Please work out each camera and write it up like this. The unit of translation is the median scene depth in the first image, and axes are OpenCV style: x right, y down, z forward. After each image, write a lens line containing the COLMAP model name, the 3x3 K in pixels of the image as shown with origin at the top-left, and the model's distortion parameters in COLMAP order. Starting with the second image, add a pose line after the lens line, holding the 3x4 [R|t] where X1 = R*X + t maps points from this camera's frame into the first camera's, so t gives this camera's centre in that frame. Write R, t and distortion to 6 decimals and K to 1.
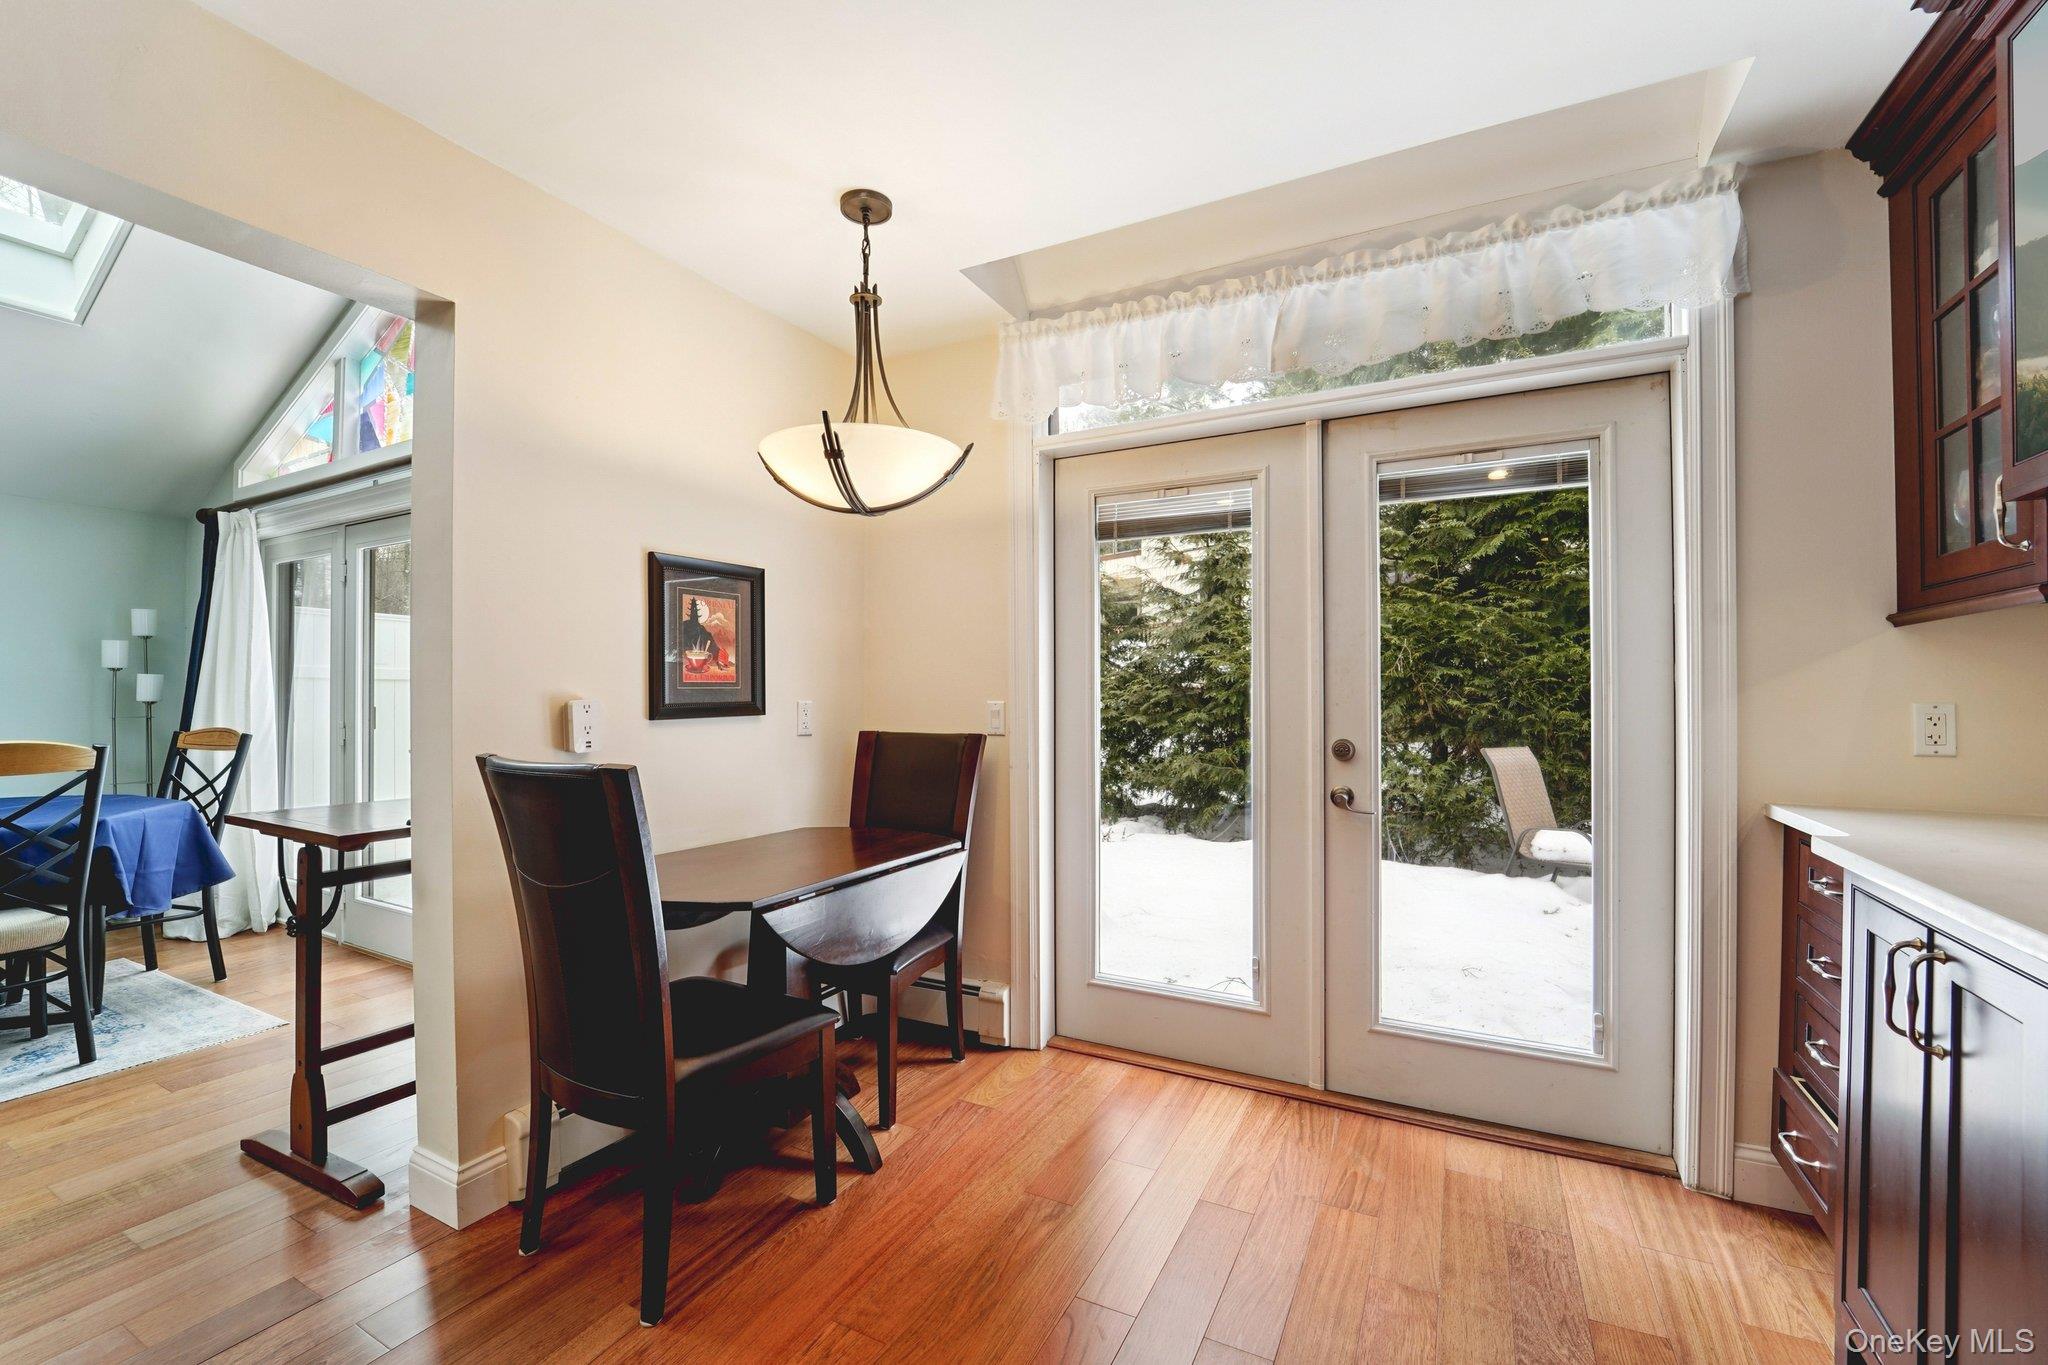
lens RADIAL K [[846.7, 0, 1024.5], [0, 846.7, 690.9], [0, 0, 1]] dist [-0.017321, -0.000689]
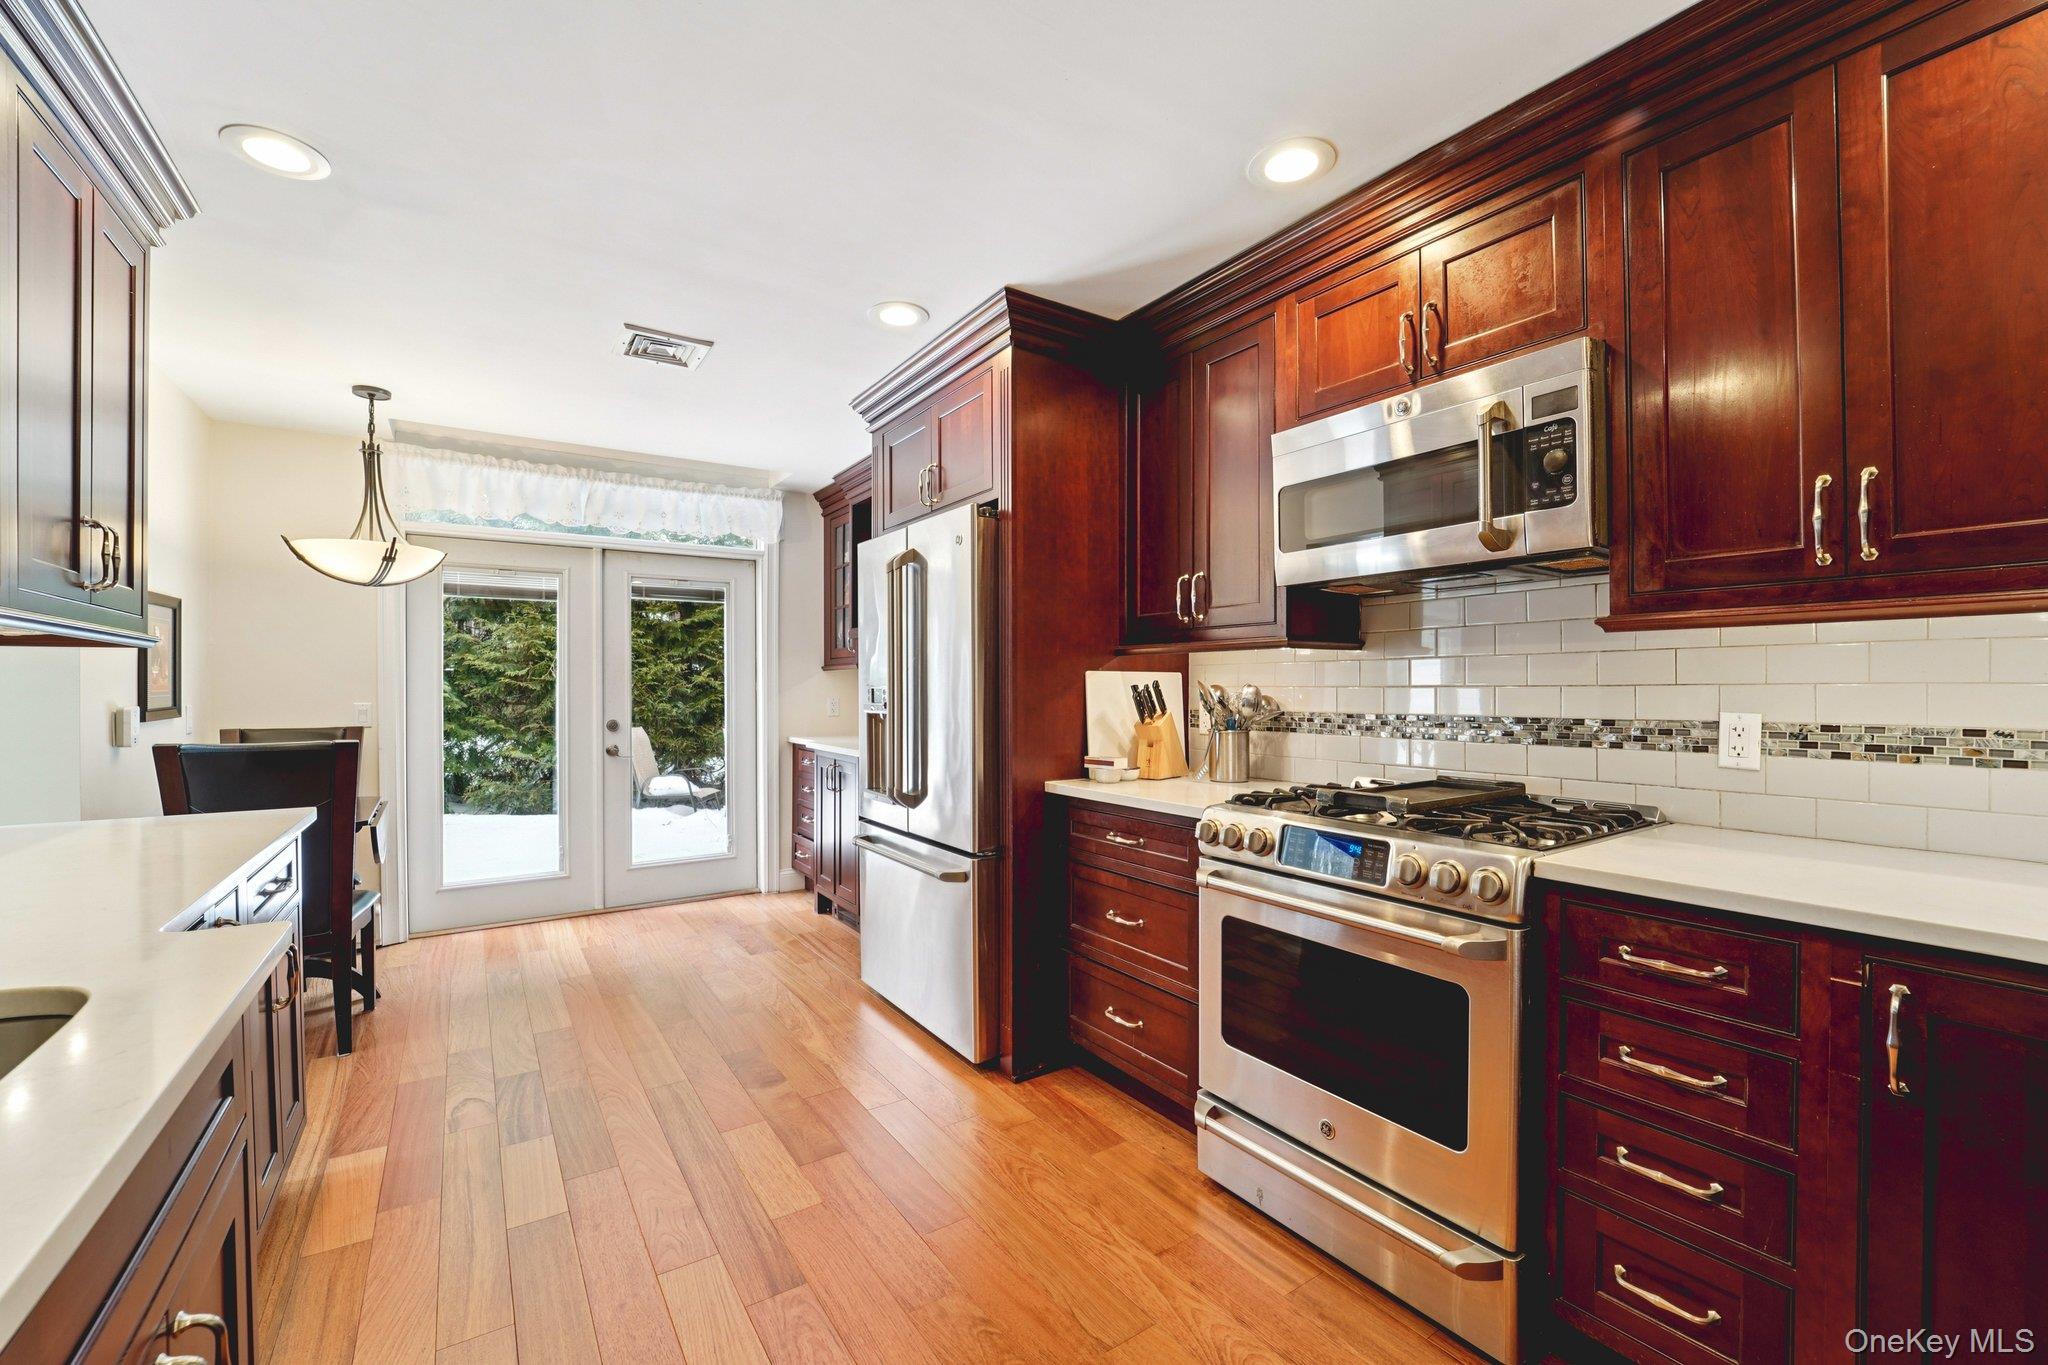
lens RADIAL K [[846.7, 0, 1011.5], [0, 846.7, 689.4], [0, 0, 1]] dist [-0.017321, -0.000689]
pose [[0.499964, -0.001982, 0.866044, -0.827834], [-0.001089, 0.999995, 0.002917, -0.017449], [-0.866045, -0.002401, 0.499959, -0.731382]]
